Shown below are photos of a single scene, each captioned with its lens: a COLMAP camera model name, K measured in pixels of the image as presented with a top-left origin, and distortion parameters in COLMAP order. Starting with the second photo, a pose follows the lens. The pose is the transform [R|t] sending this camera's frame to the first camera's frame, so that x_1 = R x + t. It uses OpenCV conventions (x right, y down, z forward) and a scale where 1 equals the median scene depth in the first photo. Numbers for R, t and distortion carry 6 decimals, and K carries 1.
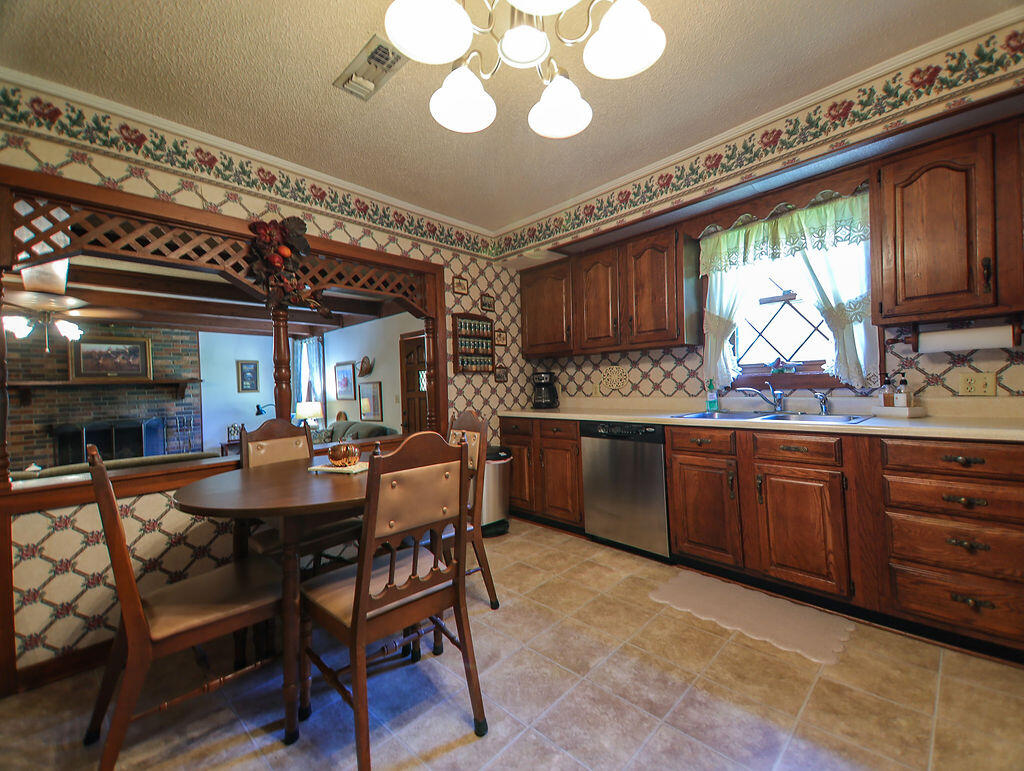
lens RADIAL K [[425.4, 0, 516.0], [0, 425.4, 384.9], [0, 0, 1]] dist [0.060467, -0.000407]
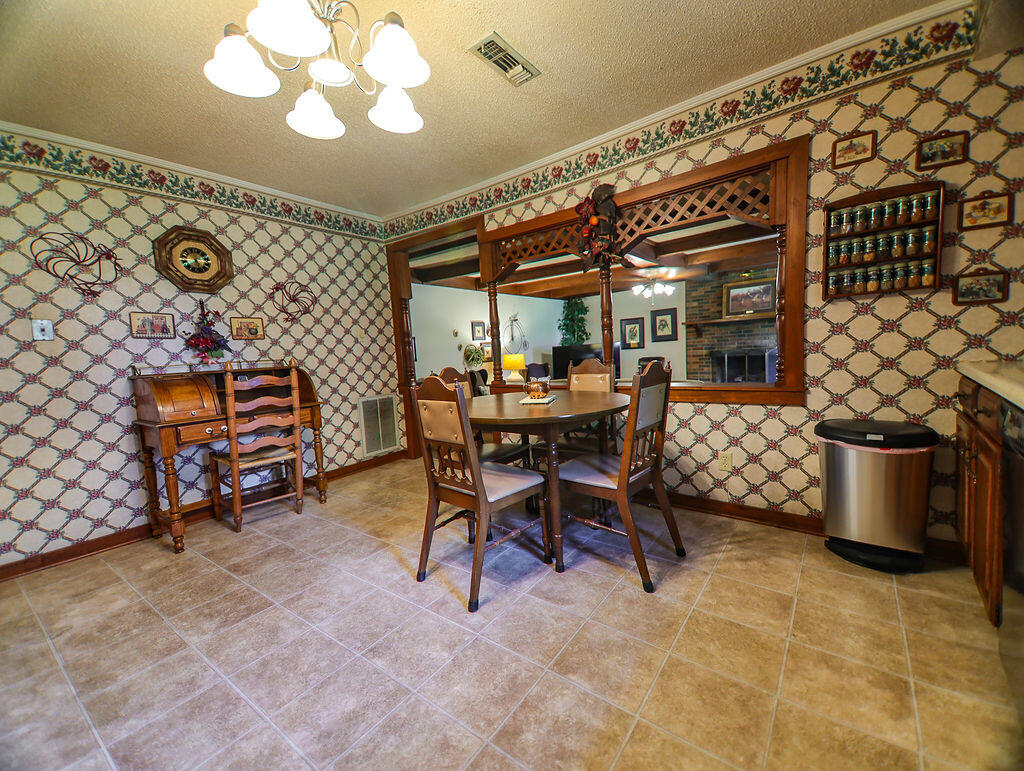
lens RADIAL K [[425.4, 0, 516.0], [0, 425.4, 384.9], [0, 0, 1]] dist [0.060467, -0.000407]
pose [[0.118765, 0.112391, -0.986541, 0.483013], [0.055906, 0.991240, 0.119657, -0.005457], [0.991347, -0.069365, 0.111441, 0.444842]]
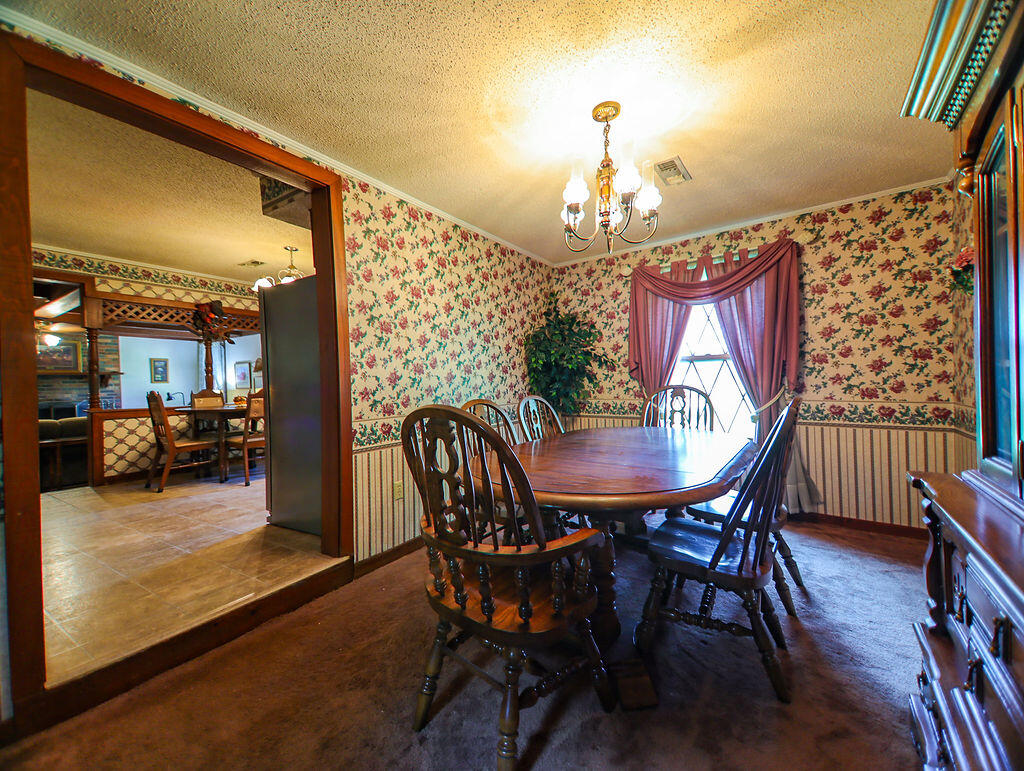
lens RADIAL K [[410.2, 0, 505.2], [0, 410.2, 383.3], [0, 0, 1]] dist [0.055055, -0.000099]
pose [[0.984601, 0.010246, 0.174517, 0.428157], [-0.009939, 0.999947, -0.002634, 0.026111], [-0.174535, 0.000858, 0.984651, -1.029703]]
